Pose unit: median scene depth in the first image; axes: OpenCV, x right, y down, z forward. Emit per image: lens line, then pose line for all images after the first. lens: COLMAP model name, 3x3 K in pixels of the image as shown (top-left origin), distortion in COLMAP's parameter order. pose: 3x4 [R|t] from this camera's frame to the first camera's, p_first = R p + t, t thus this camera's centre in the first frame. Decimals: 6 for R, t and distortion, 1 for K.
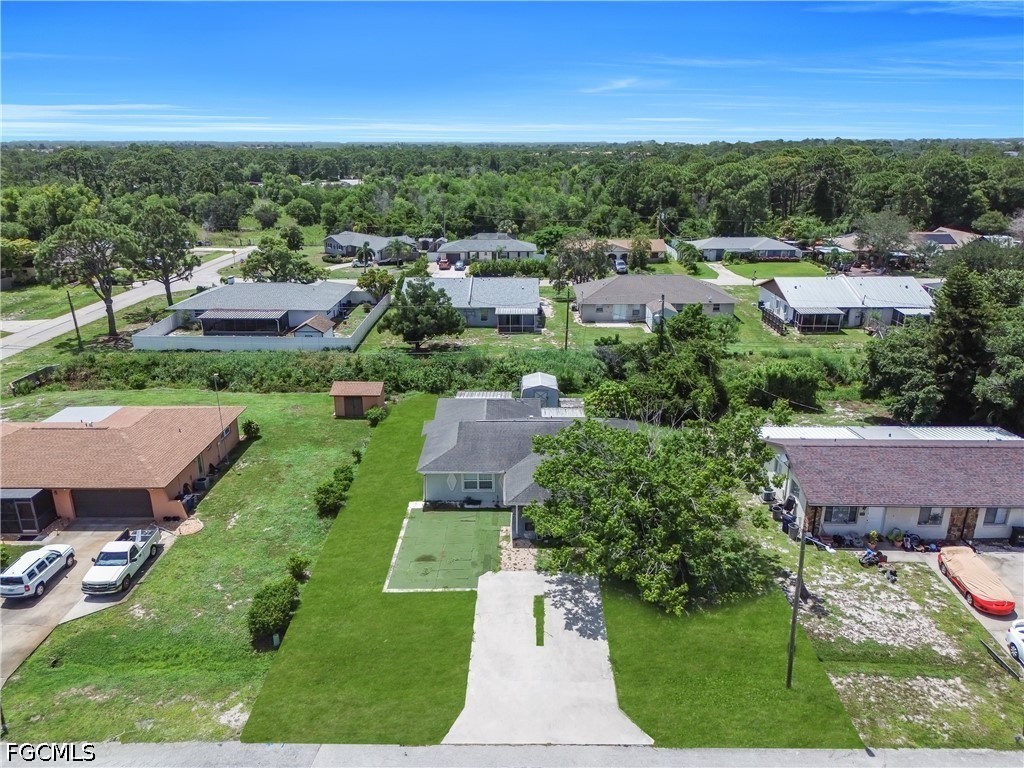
lens RADIAL K [[714.7, 0, 511.4], [0, 714.7, 386.9], [0, 0, 1]] dist [0.081460, -0.083525]
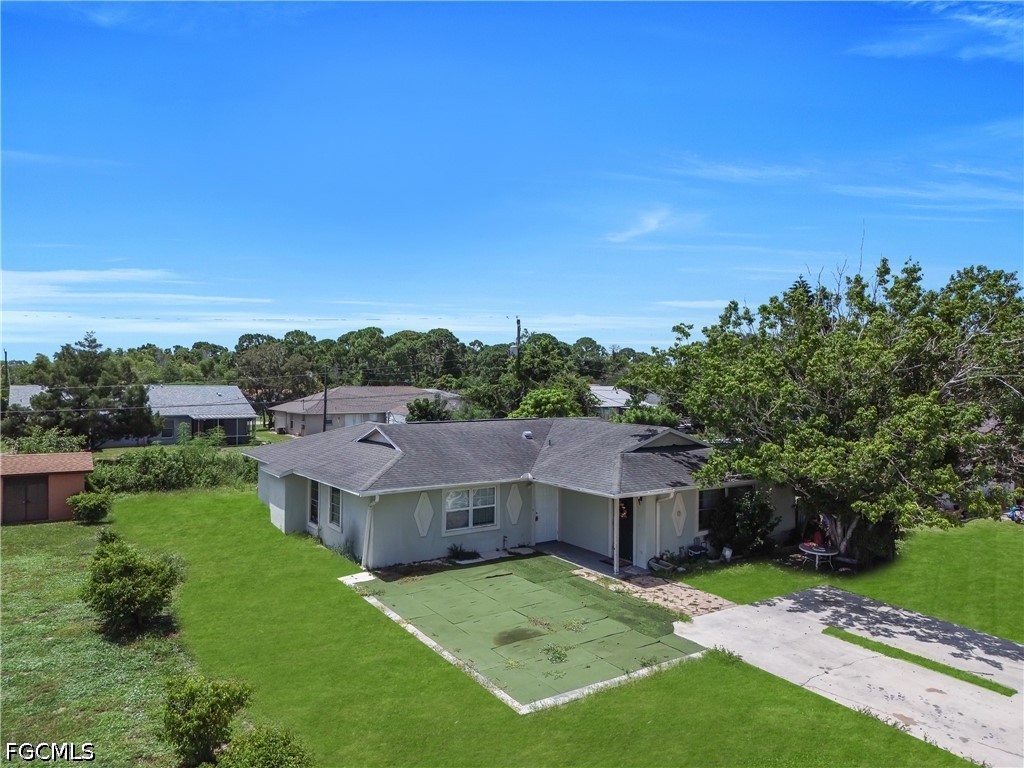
lens RADIAL K [[719.4, 0, 512.0], [0, 719.4, 384.0], [0, 0, 1]] dist [0.063874, -0.061593]
pose [[0.826447, 0.005119, 0.562991, -0.303459], [0.174328, 0.948490, -0.264531, 0.186038], [-0.535346, 0.316766, 0.782984, 0.565110]]
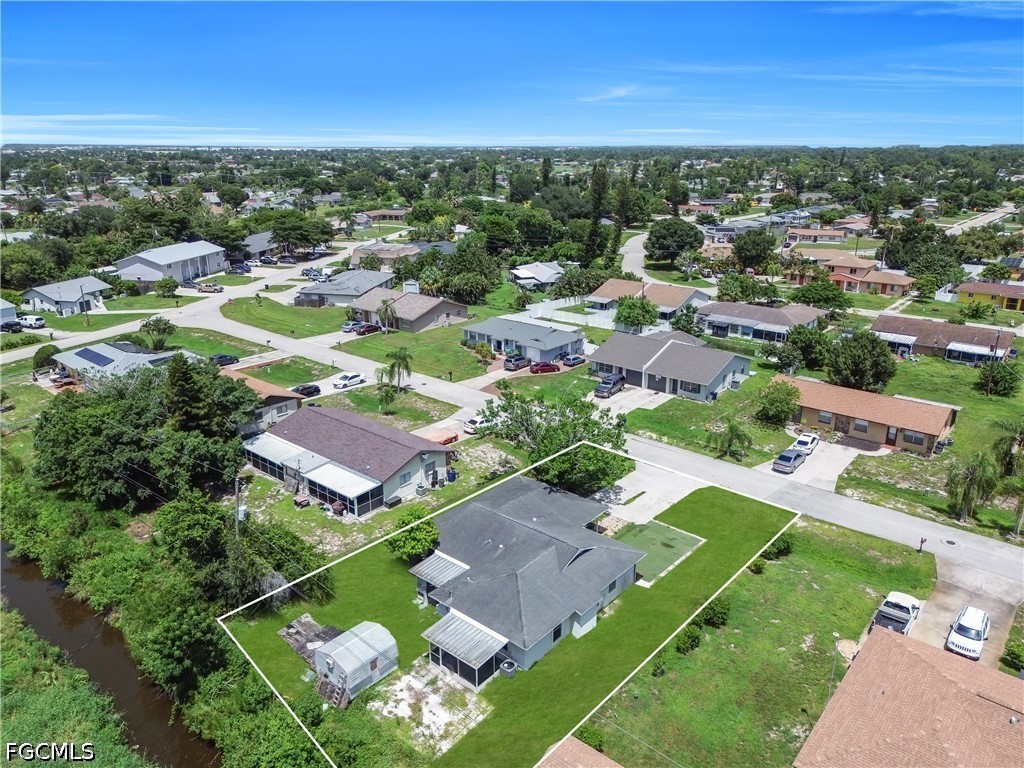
lens RADIAL K [[719.4, 0, 512.0], [0, 719.4, 384.0], [0, 0, 1]] dist [0.063874, -0.061593]
pose [[-0.770371, -0.199295, 0.605649, -0.599781], [0.205929, 0.821214, 0.532166, -0.741809], [-0.603426, 0.534685, -0.591599, 1.629602]]
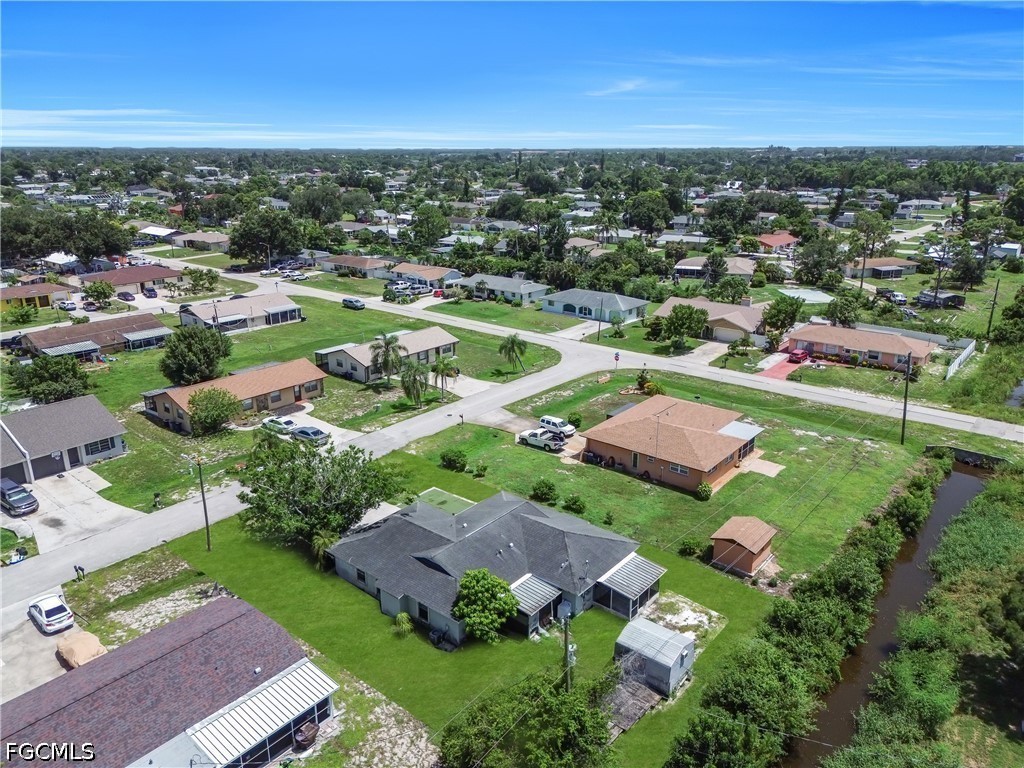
lens RADIAL K [[714.7, 0, 511.4], [0, 714.7, 386.9], [0, 0, 1]] dist [0.081460, -0.083525]
pose [[-0.627323, 0.247181, -0.738490, 0.789517], [-0.249041, 0.834818, 0.490976, -0.701095], [0.737864, 0.491915, -0.462142, 1.511180]]
